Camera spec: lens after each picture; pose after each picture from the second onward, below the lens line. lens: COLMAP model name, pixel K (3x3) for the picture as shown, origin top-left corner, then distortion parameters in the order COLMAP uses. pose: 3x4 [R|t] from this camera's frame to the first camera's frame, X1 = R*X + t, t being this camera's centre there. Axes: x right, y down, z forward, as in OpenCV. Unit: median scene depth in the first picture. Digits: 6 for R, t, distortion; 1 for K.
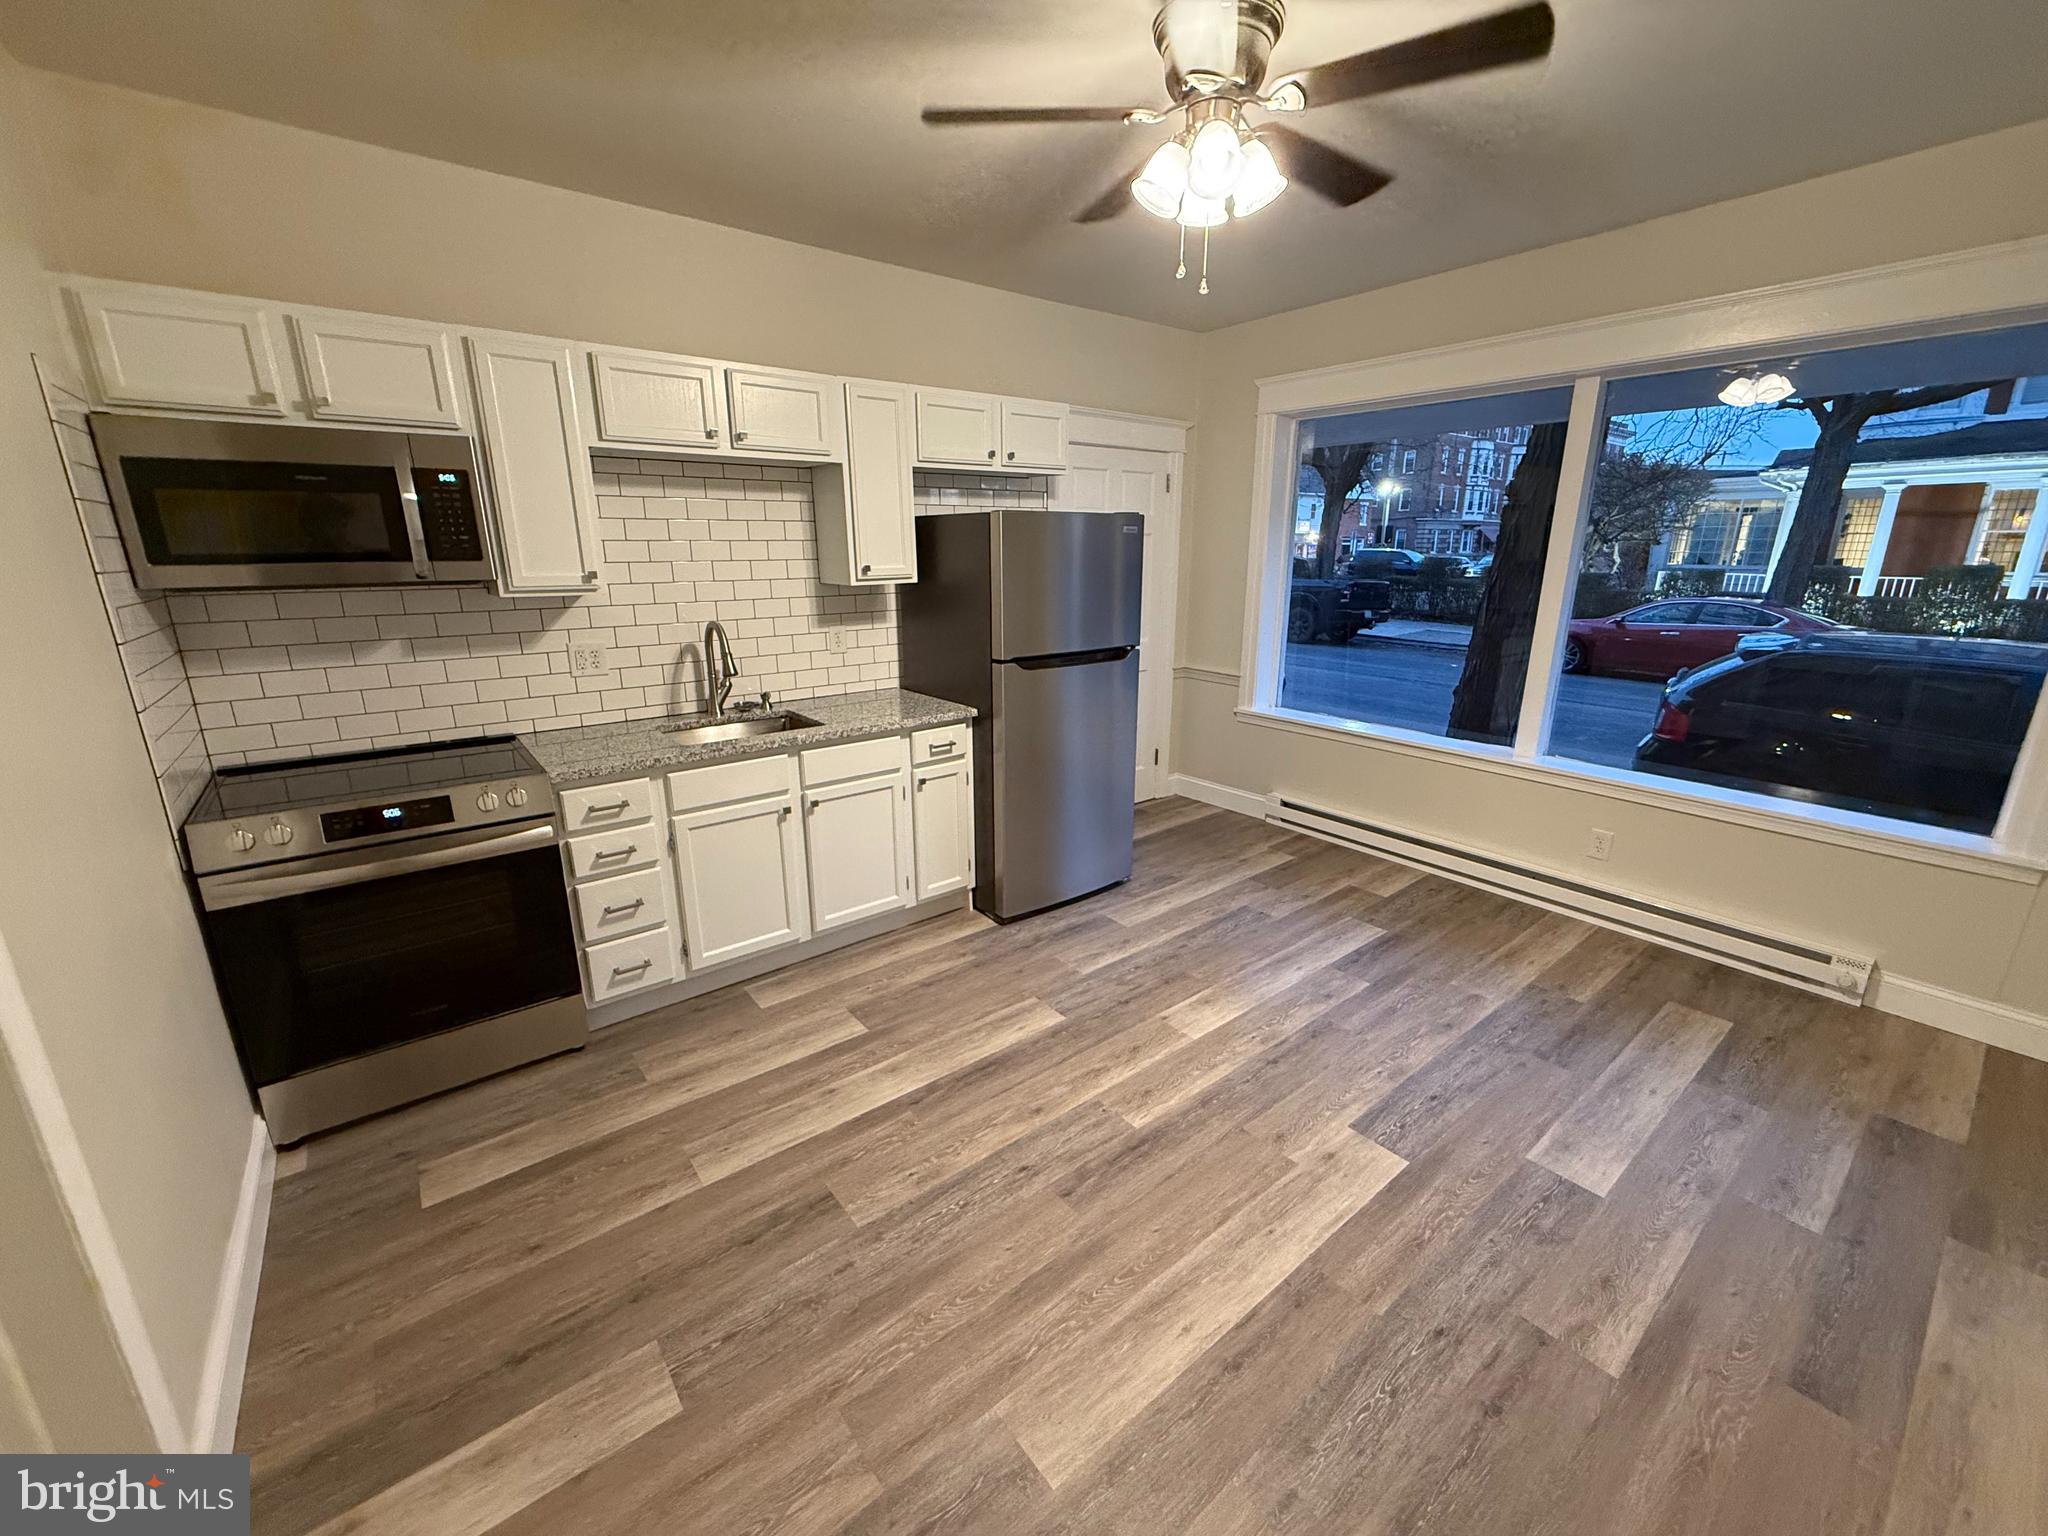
lens RADIAL K [[812.0, 0, 1030.6], [0, 812.0, 763.9], [0, 0, 1]] dist [-0.002182, 0.000468]
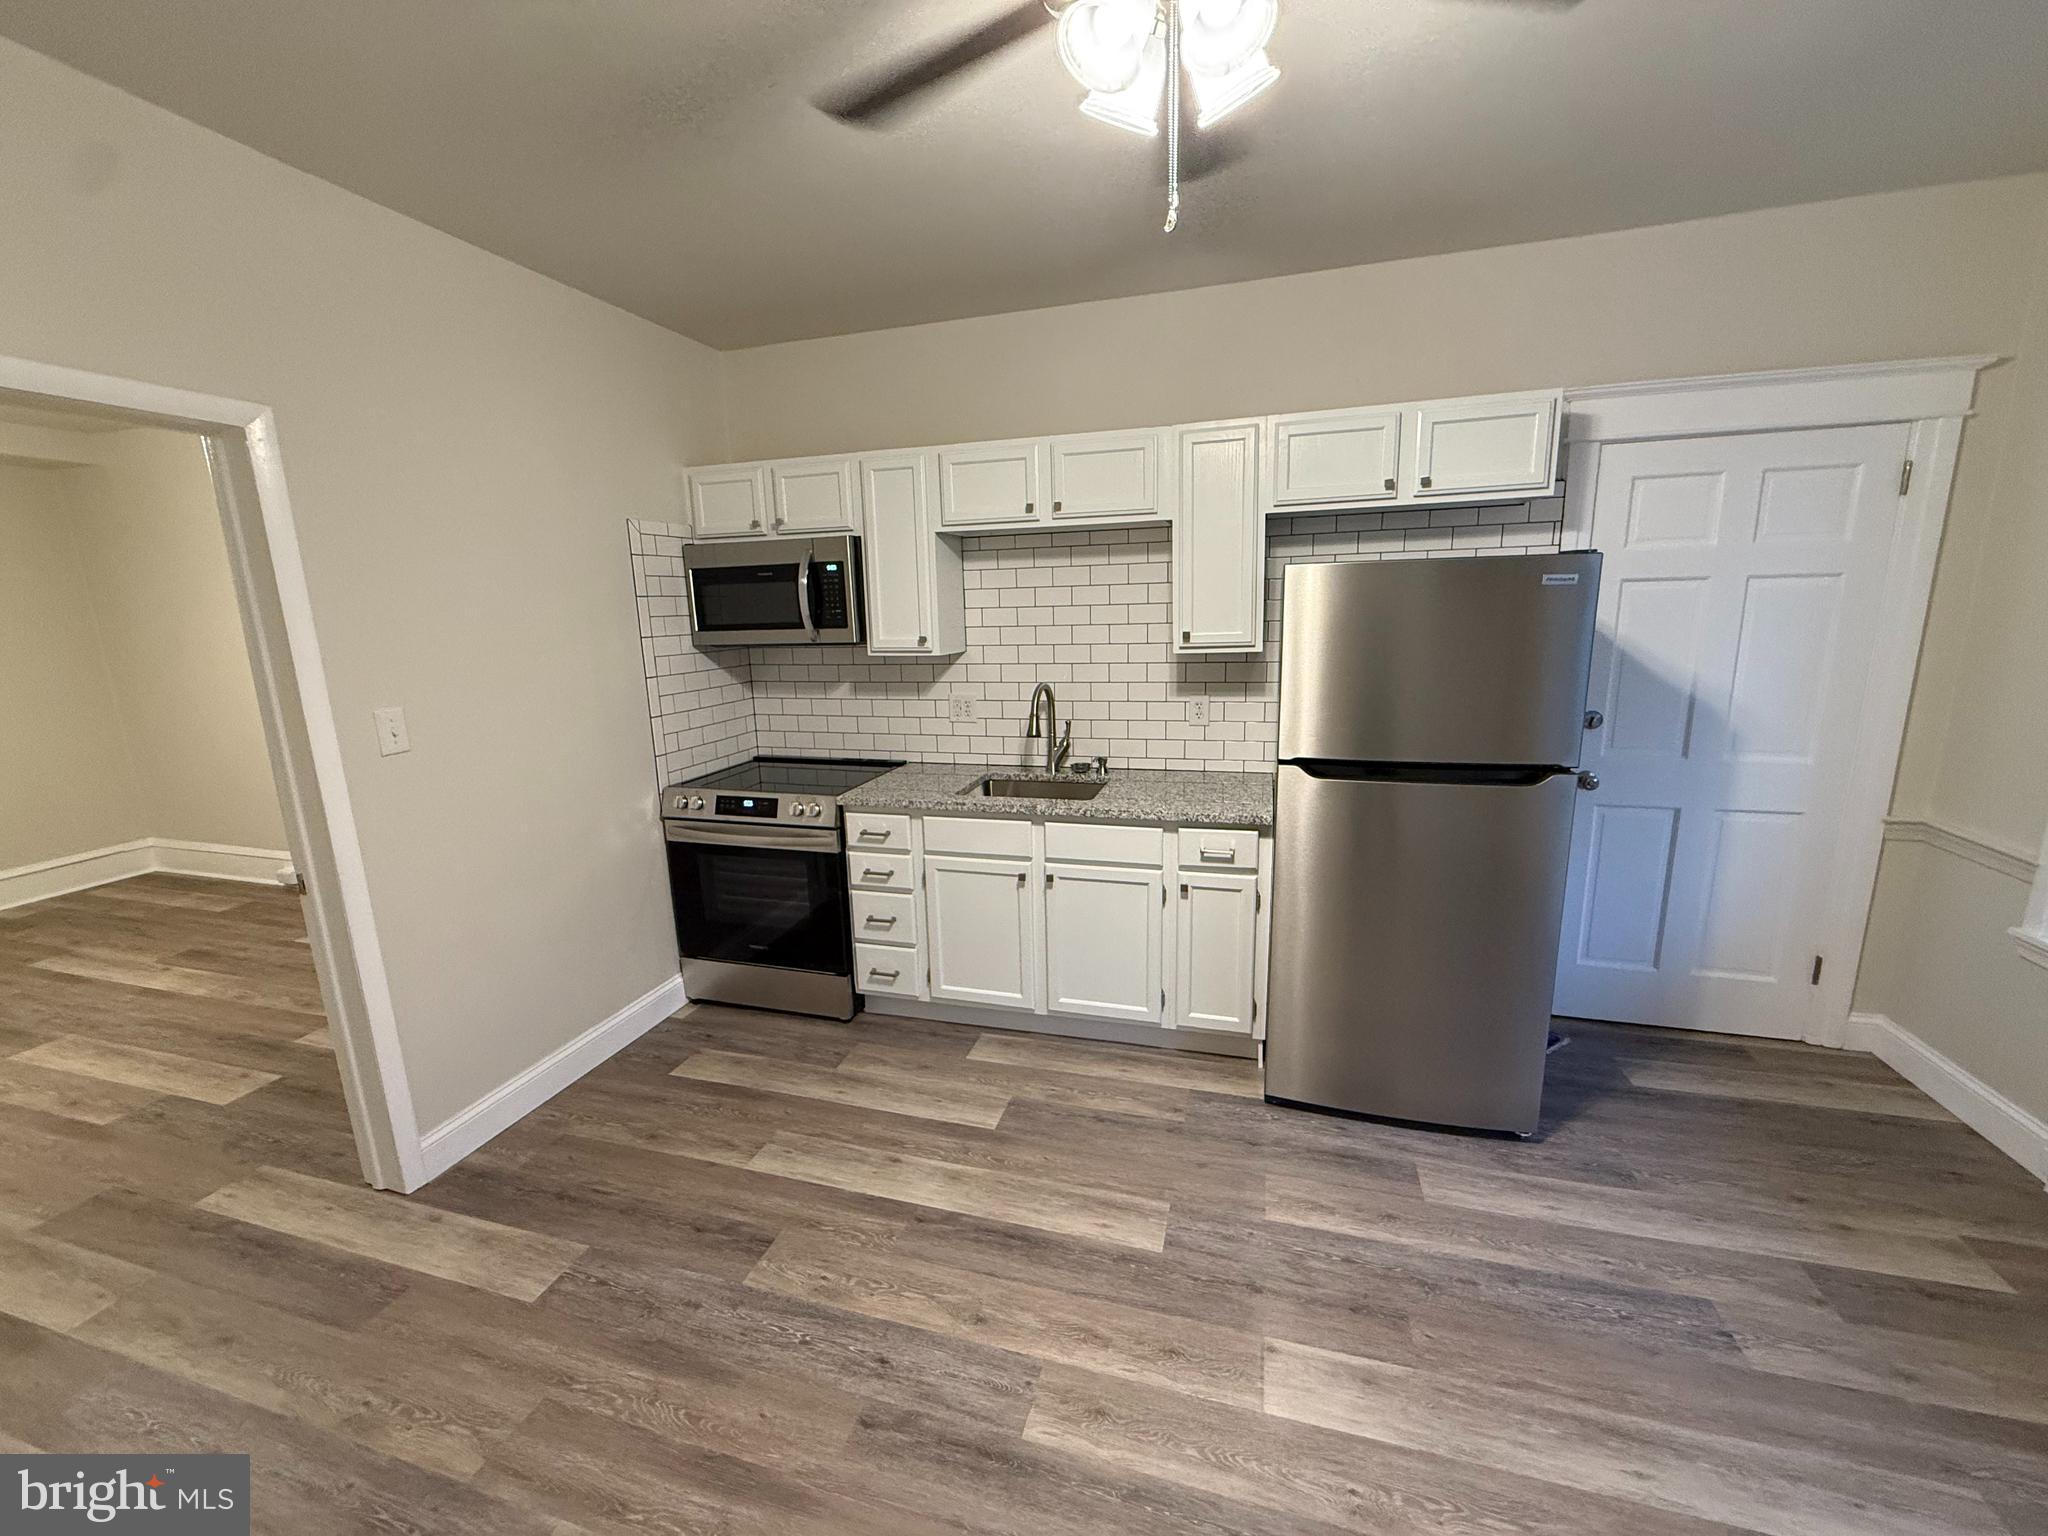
lens RADIAL K [[812.0, 0, 1021.9], [0, 812.0, 768.3], [0, 0, 1]] dist [-0.002182, 0.000468]
pose [[0.571932, 0.149468, -0.806569, 0.519344], [-0.188998, 0.980816, 0.047742, -0.130300], [0.798231, 0.125135, 0.589210, 0.435244]]
